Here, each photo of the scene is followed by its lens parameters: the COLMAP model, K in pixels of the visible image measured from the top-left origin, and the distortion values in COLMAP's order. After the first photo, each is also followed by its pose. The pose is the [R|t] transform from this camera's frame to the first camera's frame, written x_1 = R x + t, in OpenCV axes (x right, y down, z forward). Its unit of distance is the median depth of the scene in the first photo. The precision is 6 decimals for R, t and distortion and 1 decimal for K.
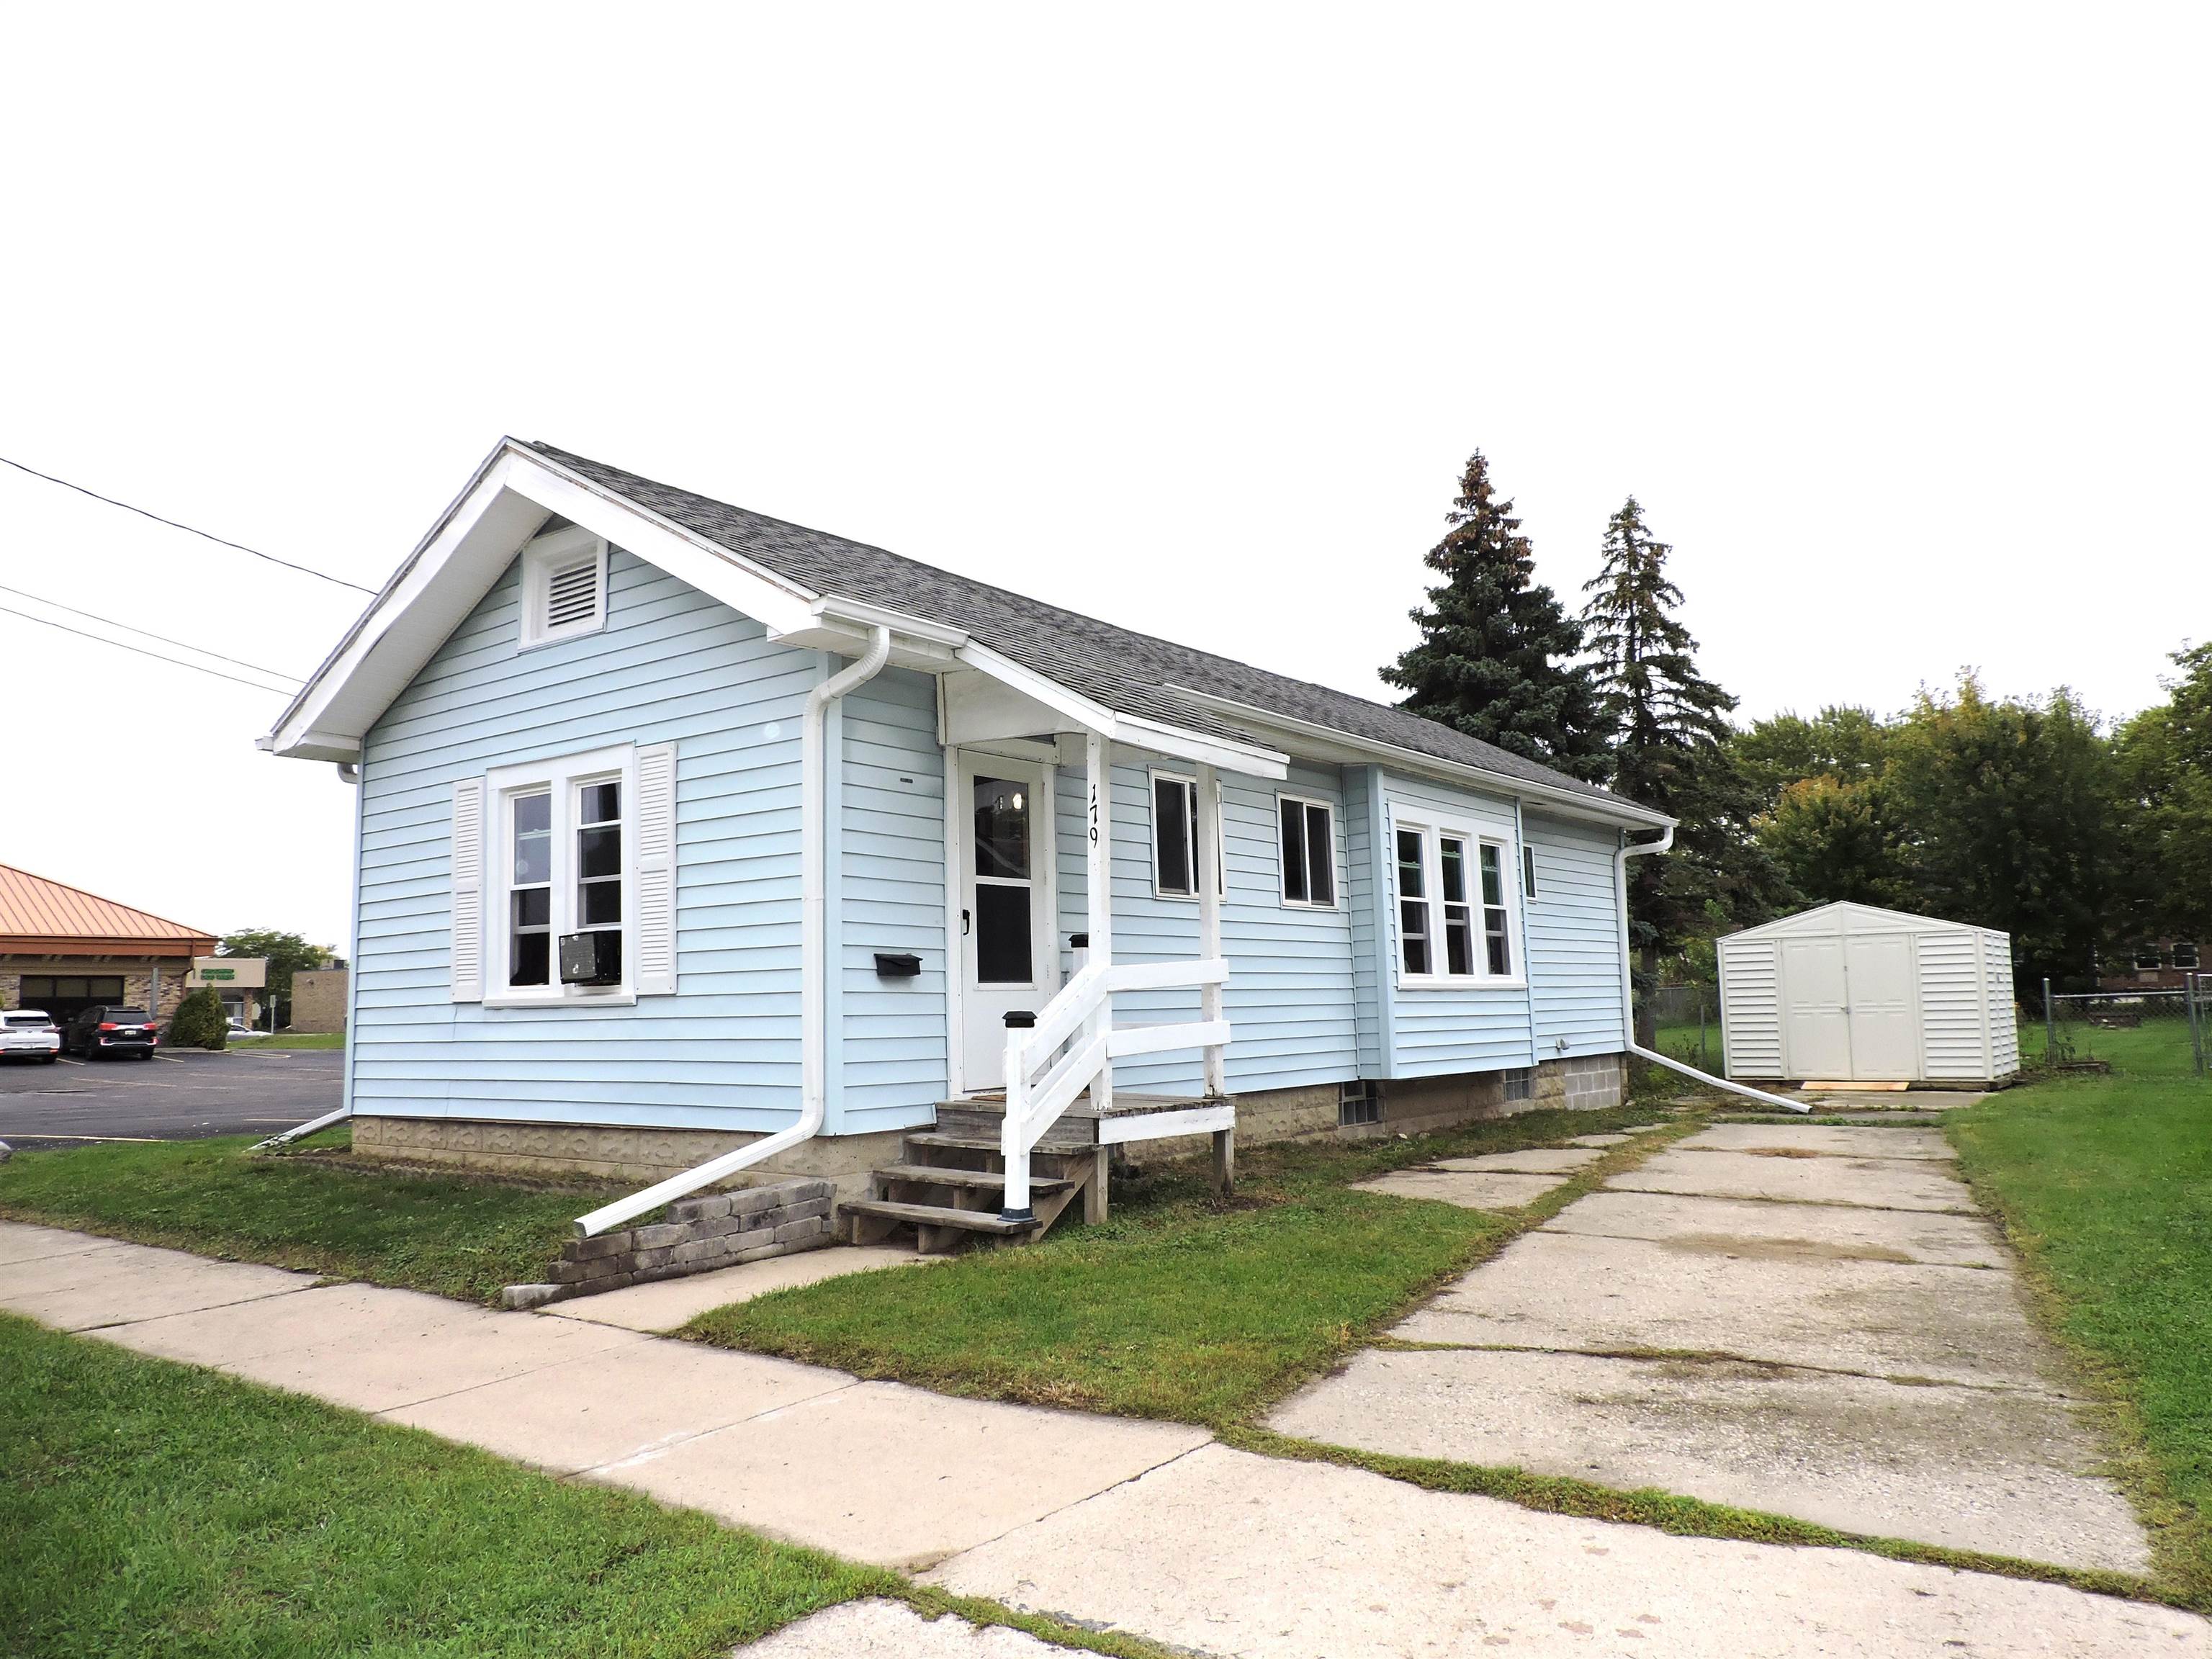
lens RADIAL K [[1550.3, 0, 1103.3], [0, 1550.3, 833.9], [0, 0, 1]] dist [-0.032803, -0.001838]
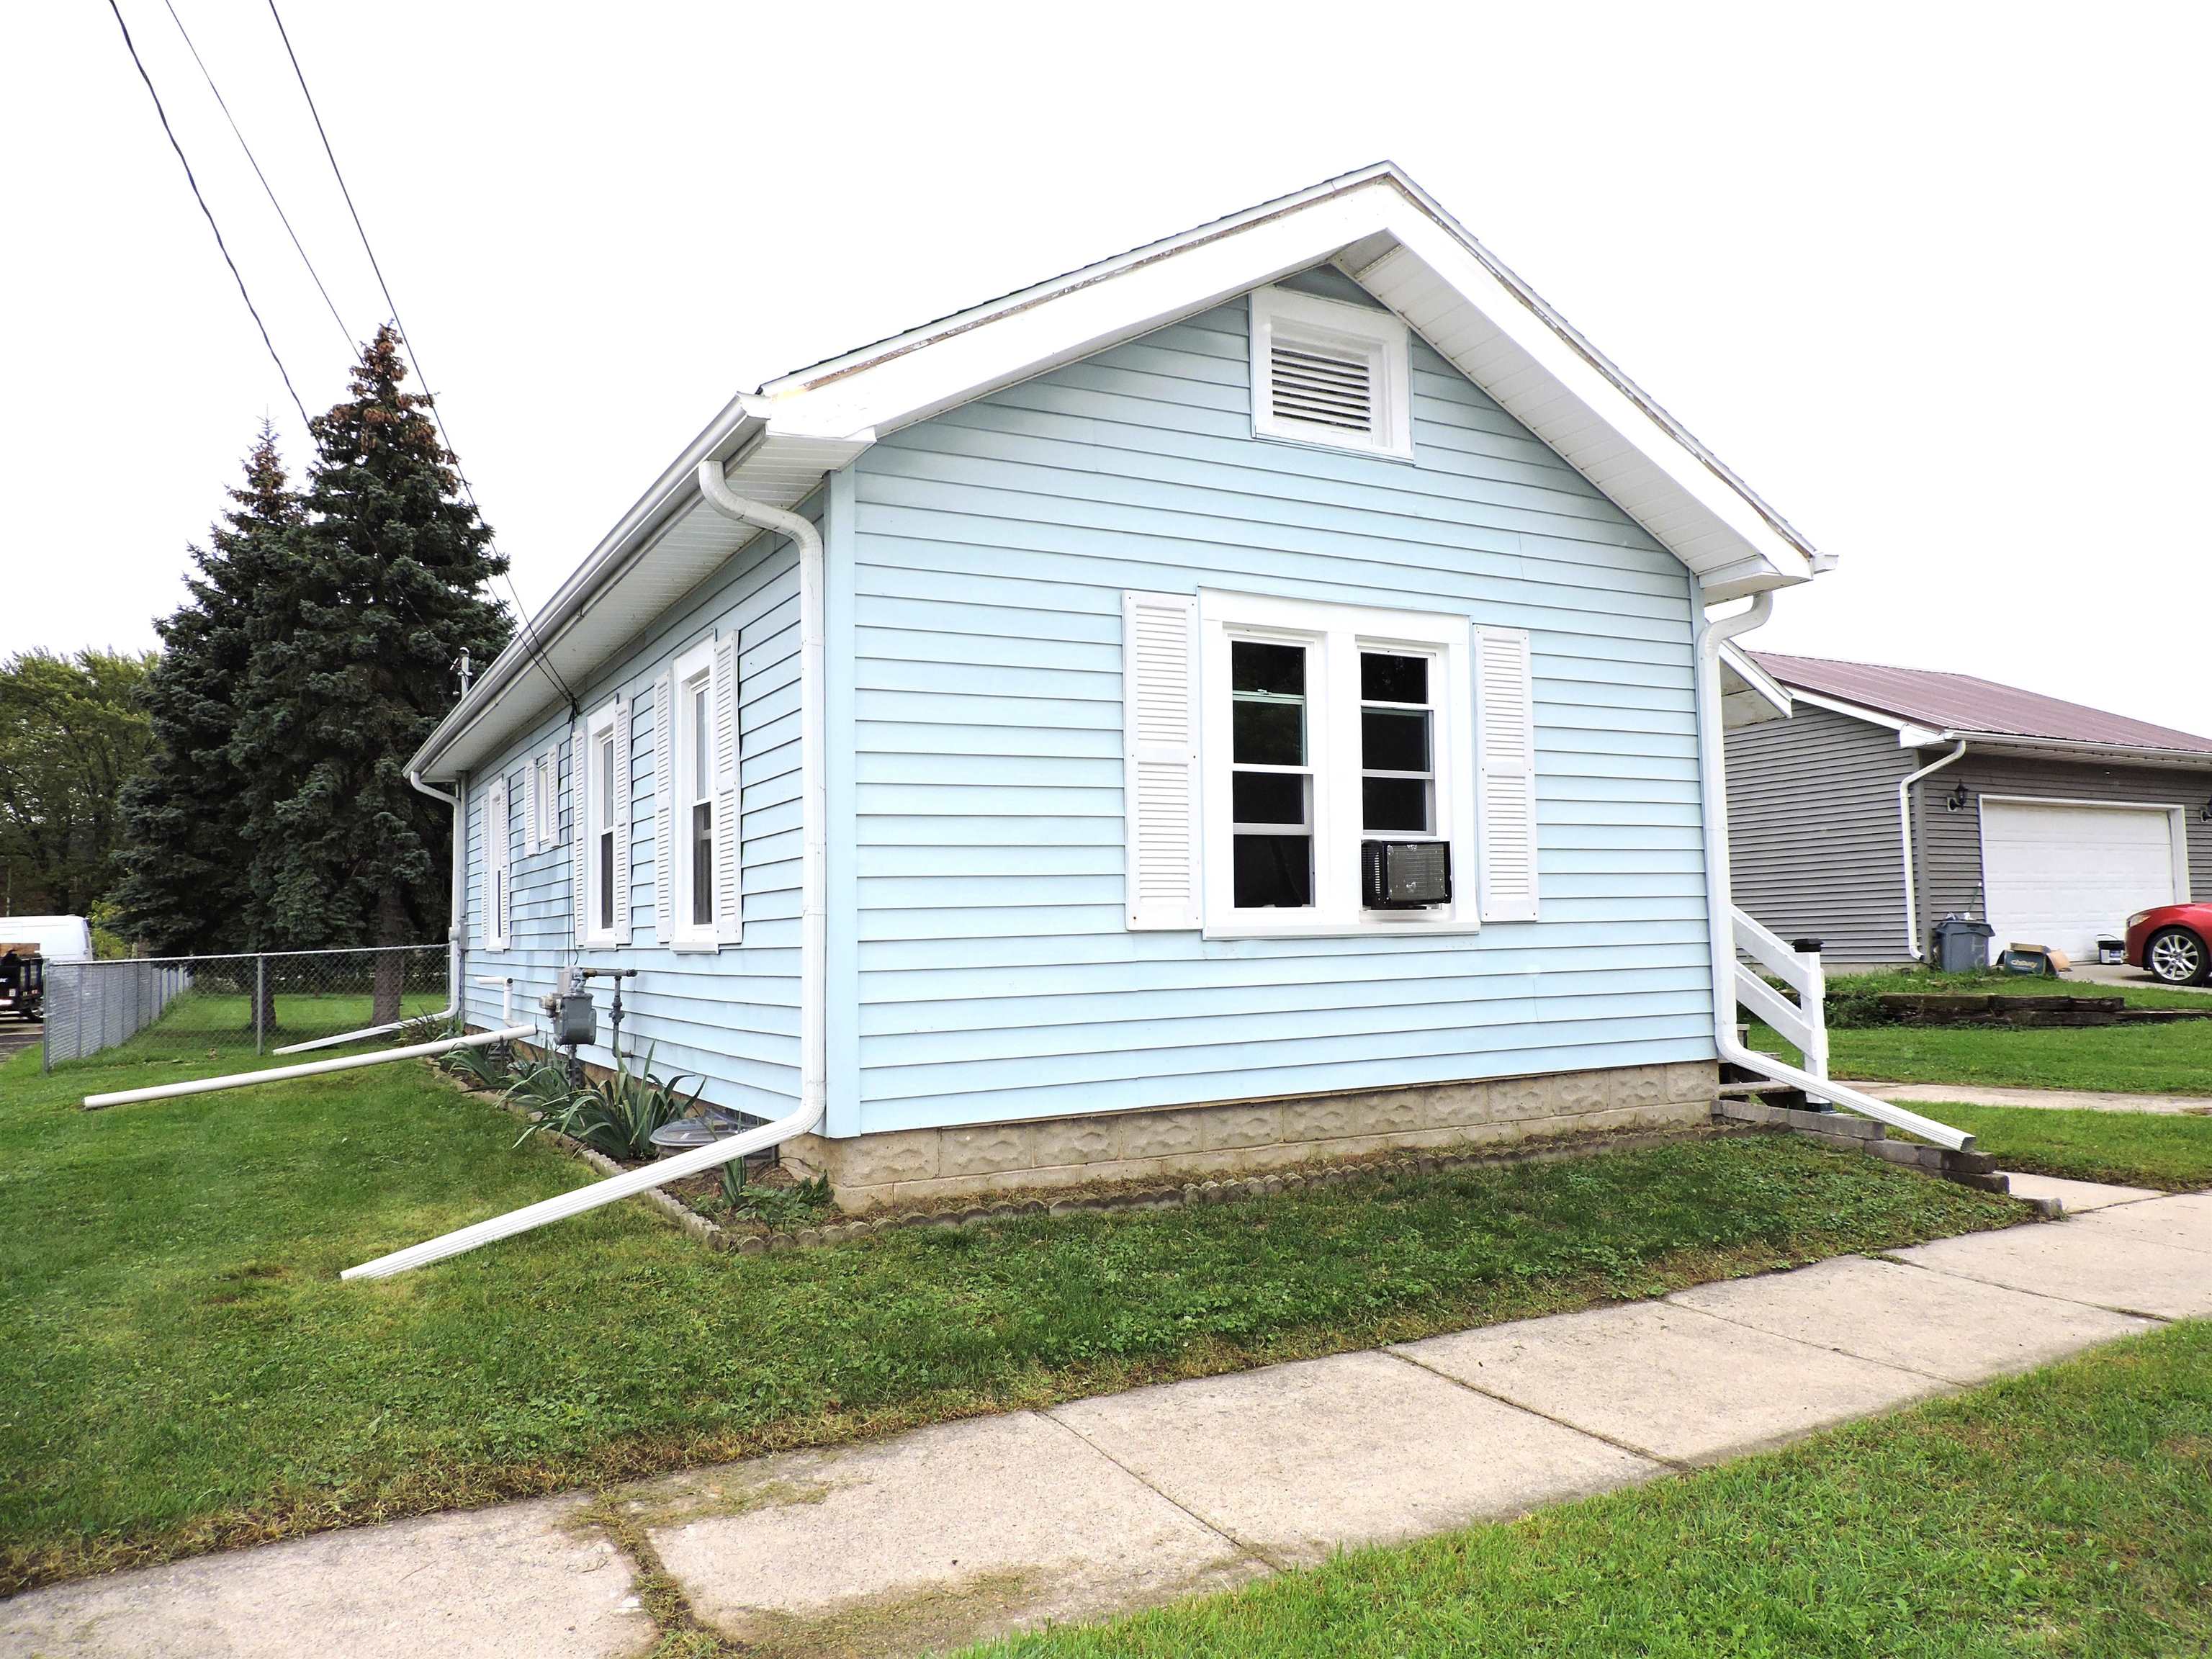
lens RADIAL K [[1624.1, 0, 1104.0], [0, 1624.1, 830.5], [0, 0, 1]] dist [0.006190, 0.004820]
pose [[0.415383, 0.075895, 0.906475, -1.093253], [-0.083252, 0.995503, -0.045199, 0.103526], [-0.905829, -0.056691, 0.419833, 0.757333]]
